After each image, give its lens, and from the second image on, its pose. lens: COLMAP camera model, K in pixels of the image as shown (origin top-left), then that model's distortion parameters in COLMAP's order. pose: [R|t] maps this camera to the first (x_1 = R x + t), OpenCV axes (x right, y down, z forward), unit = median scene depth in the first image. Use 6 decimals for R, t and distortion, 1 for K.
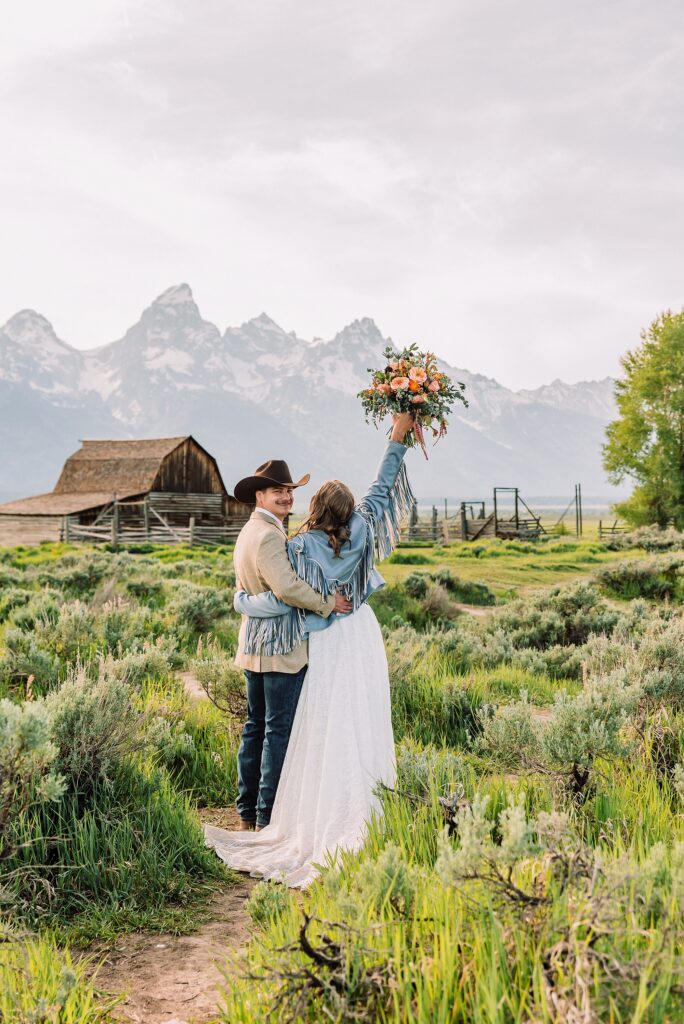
lens RADIAL K [[1514.7, 0, 342.0], [0, 1514.7, 512.0], [0, 0, 1]] dist [-0.005112, 0.012218]
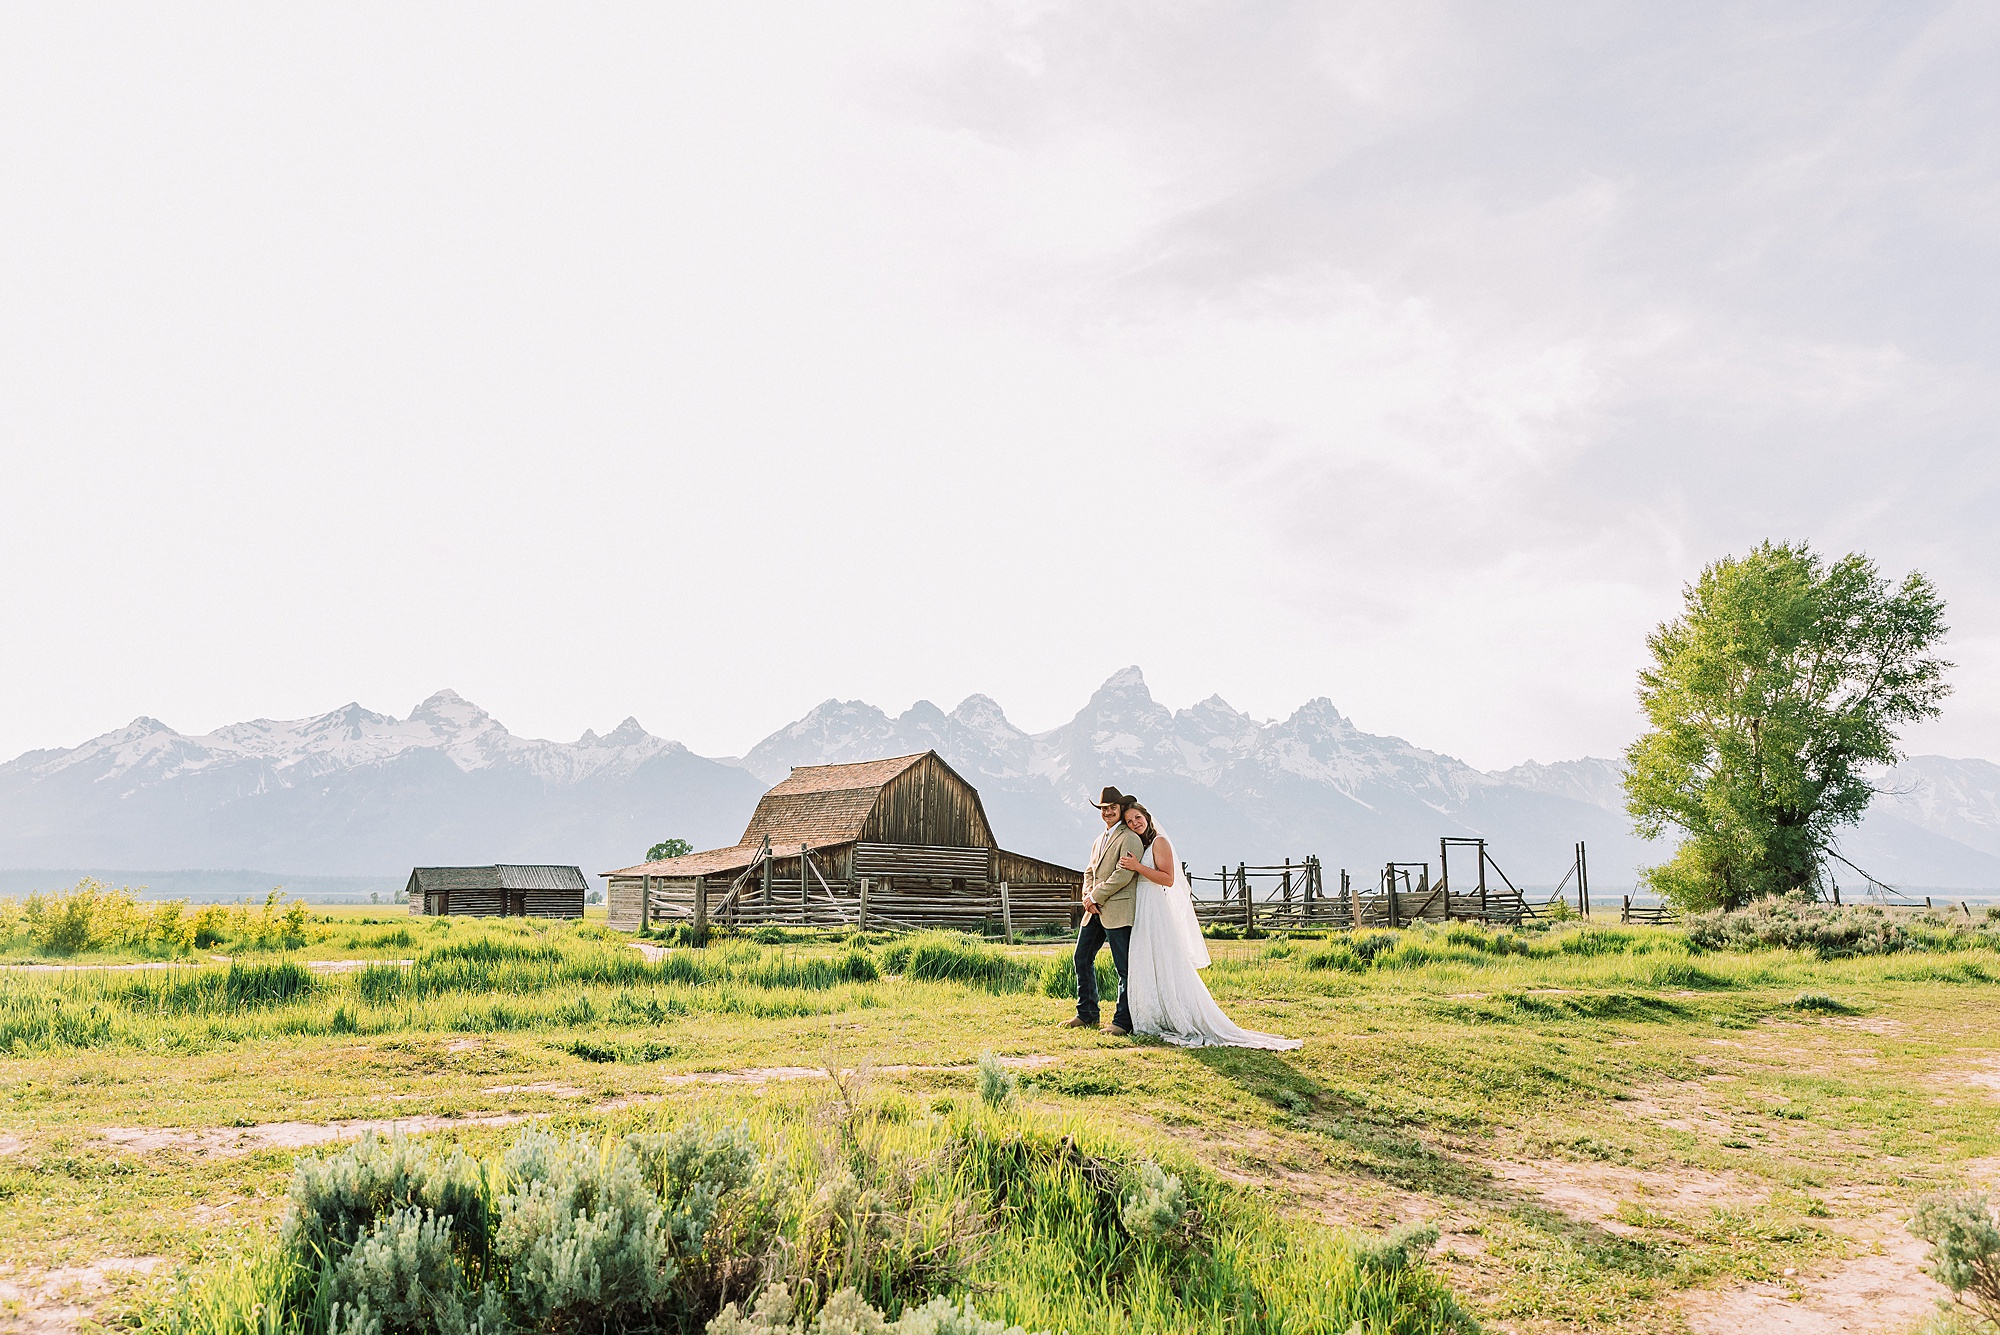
lens RADIAL K [[1502.1, 0, 1068.7], [0, 1502.1, 719.8], [0, 0, 1]] dist [0.006948, 0.004492]
pose [[0.987771, -0.012594, -0.155405, 0.047854], [-0.006181, 0.992786, -0.119743, 0.009369], [0.155792, 0.119239, 0.980567, 0.392438]]
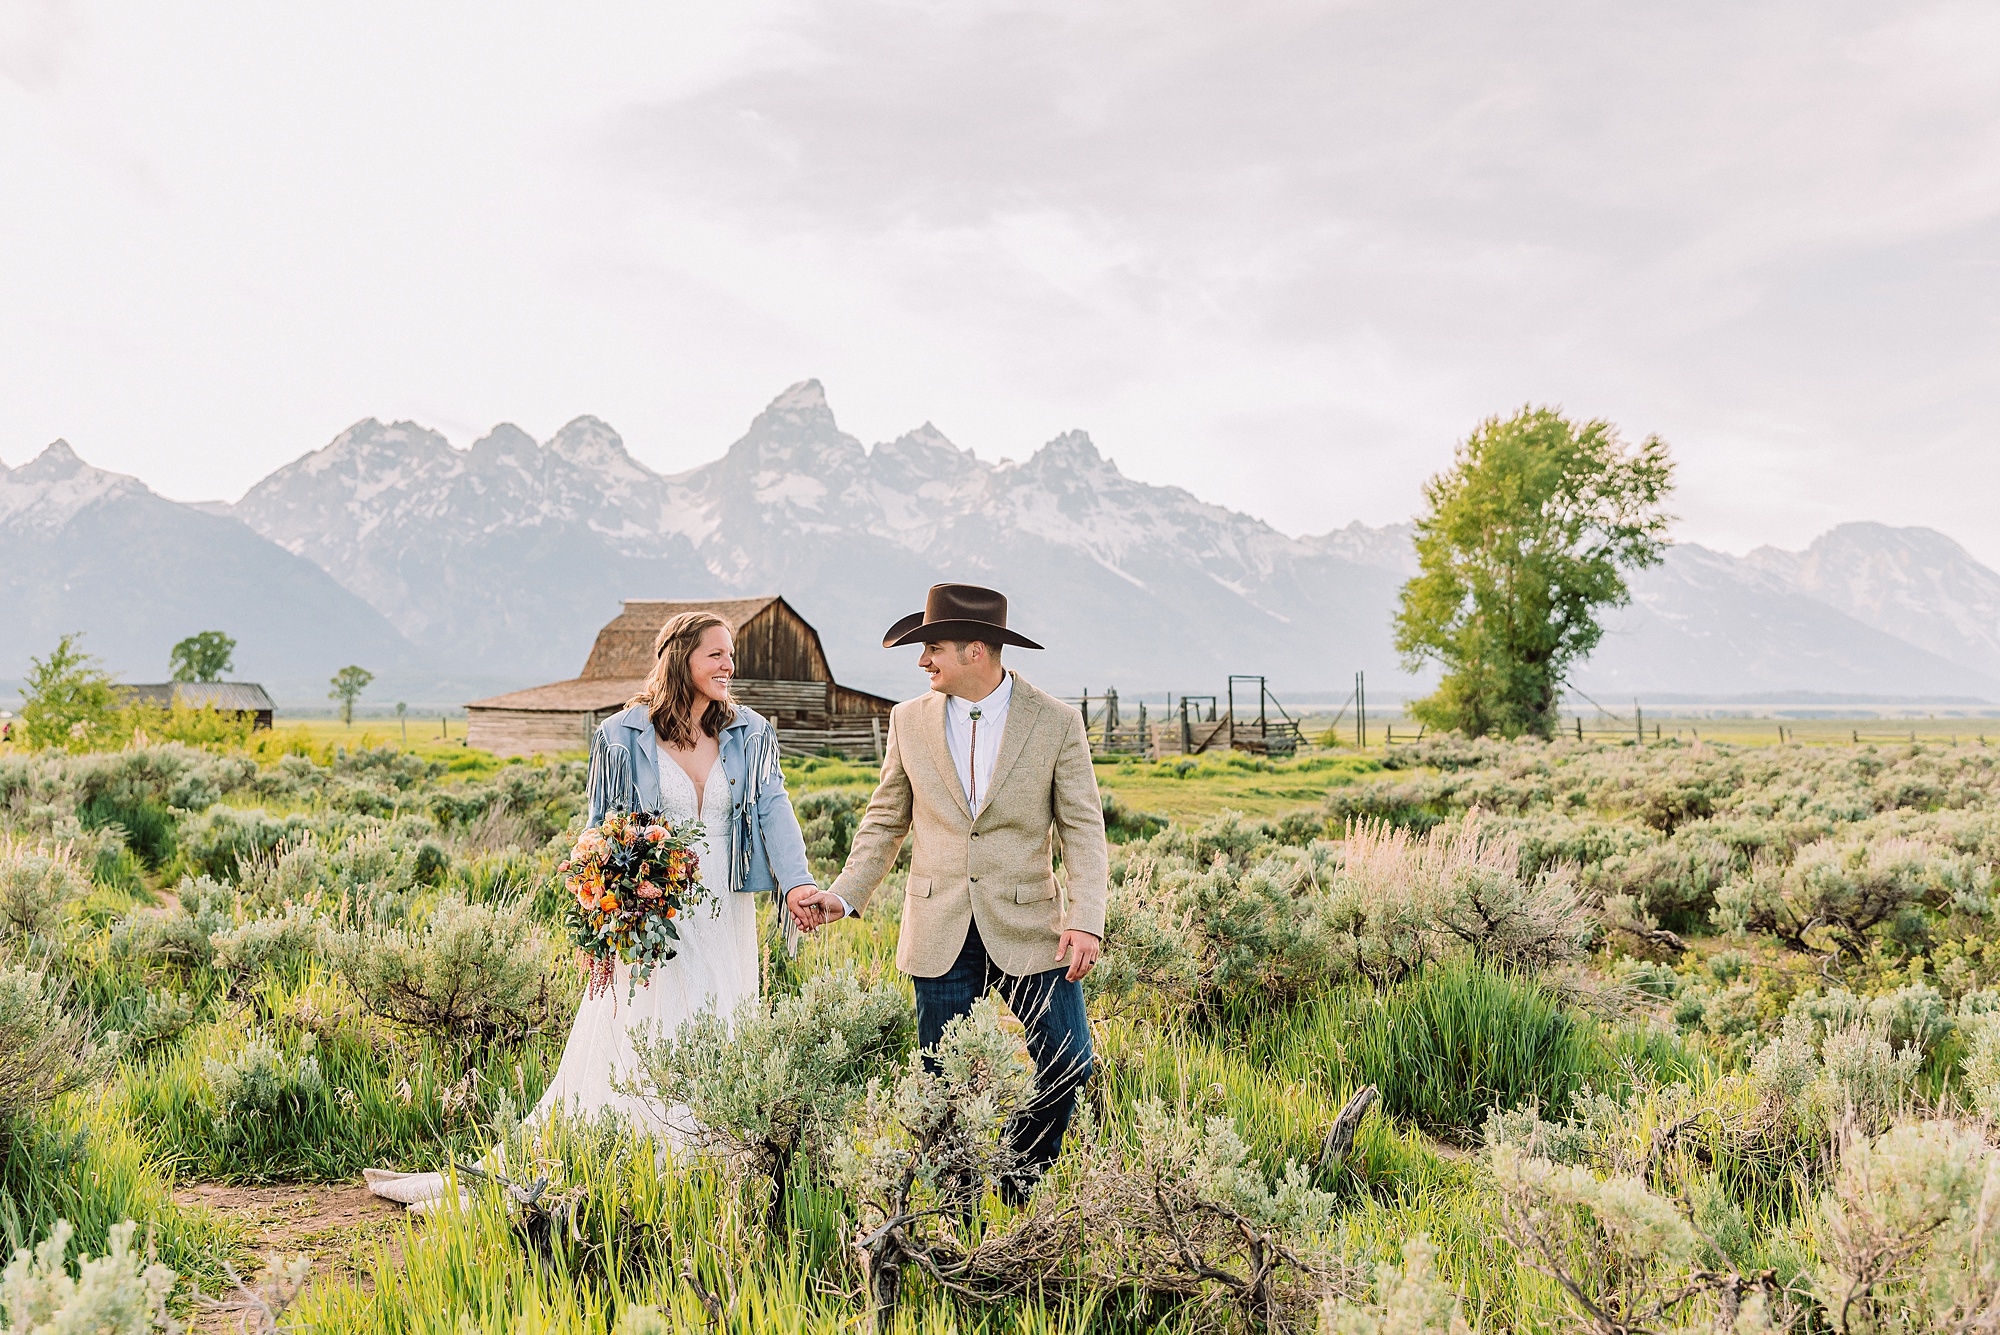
lens RADIAL K [[2207.5, 0, 1000.0], [0, 2207.5, 667.5], [0, 0, 1]] dist [-0.026395, 0.007064]
pose [[0.999774, 0.006687, -0.020194, 0.017962], [-0.007096, 0.999770, -0.020255, 0.001009], [0.020054, 0.020394, 0.999591, 0.013765]]
